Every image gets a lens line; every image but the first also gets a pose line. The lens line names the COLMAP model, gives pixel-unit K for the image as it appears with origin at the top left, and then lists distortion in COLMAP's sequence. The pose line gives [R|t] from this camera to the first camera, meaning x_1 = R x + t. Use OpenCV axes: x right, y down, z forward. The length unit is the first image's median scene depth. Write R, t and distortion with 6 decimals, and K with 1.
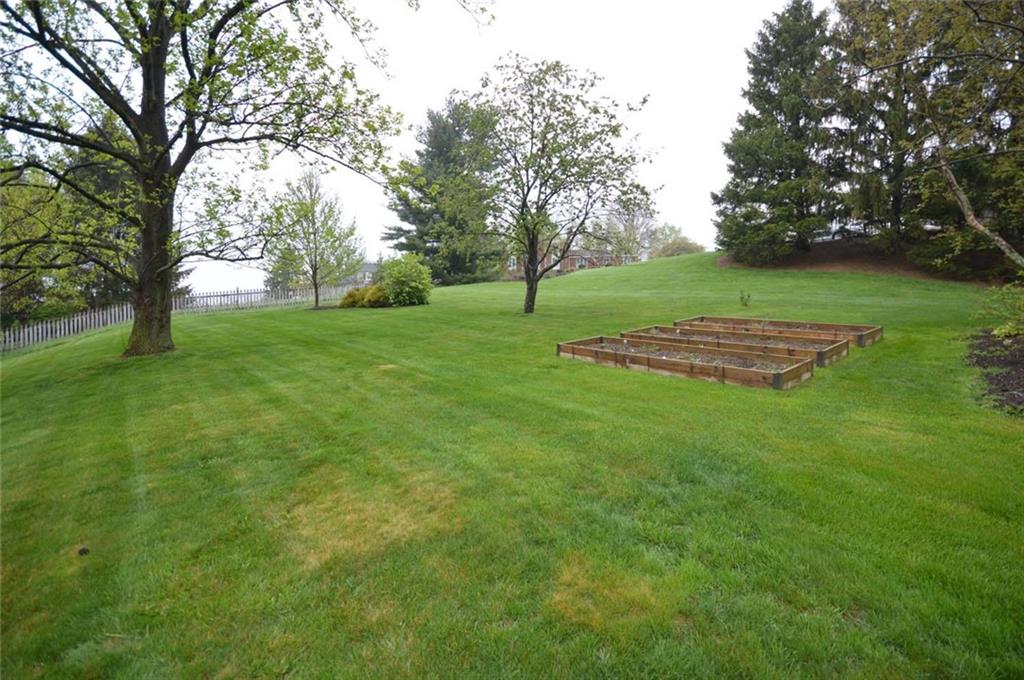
lens RADIAL K [[457.5, 0, 516.6], [0, 457.5, 339.1], [0, 0, 1]] dist [-0.001651, -0.001807]
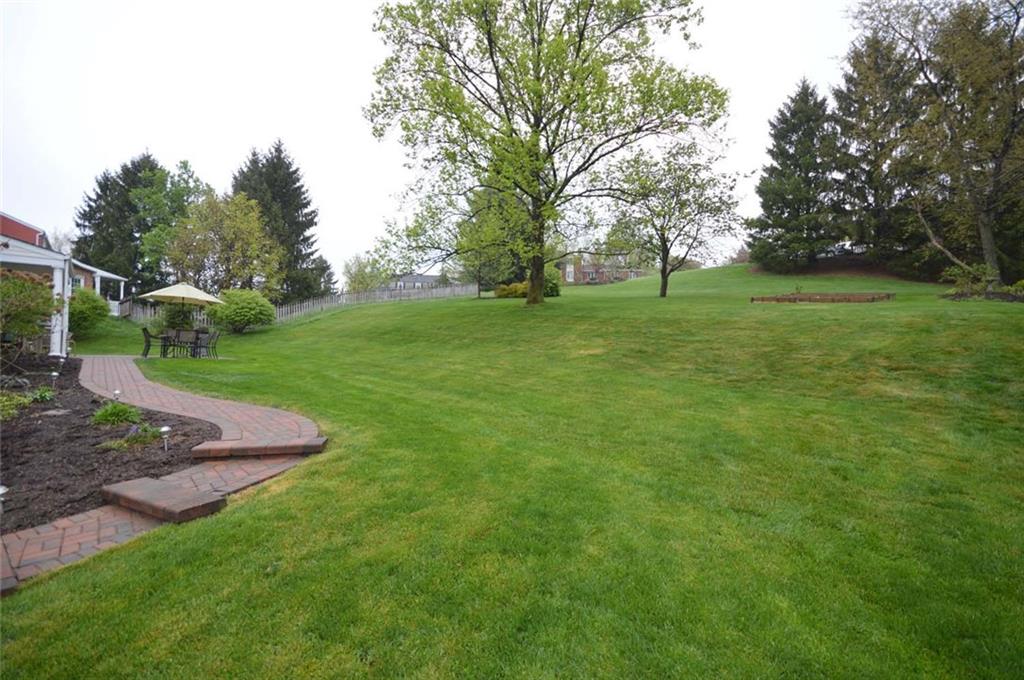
lens RADIAL K [[457.5, 0, 507.0], [0, 457.5, 340.7], [0, 0, 1]] dist [-0.001651, -0.001807]
pose [[0.998695, 0.005890, 0.050726, -0.392644], [-0.004175, 0.999418, -0.033852, 0.099074], [-0.050896, 0.033596, 0.998139, -0.358486]]
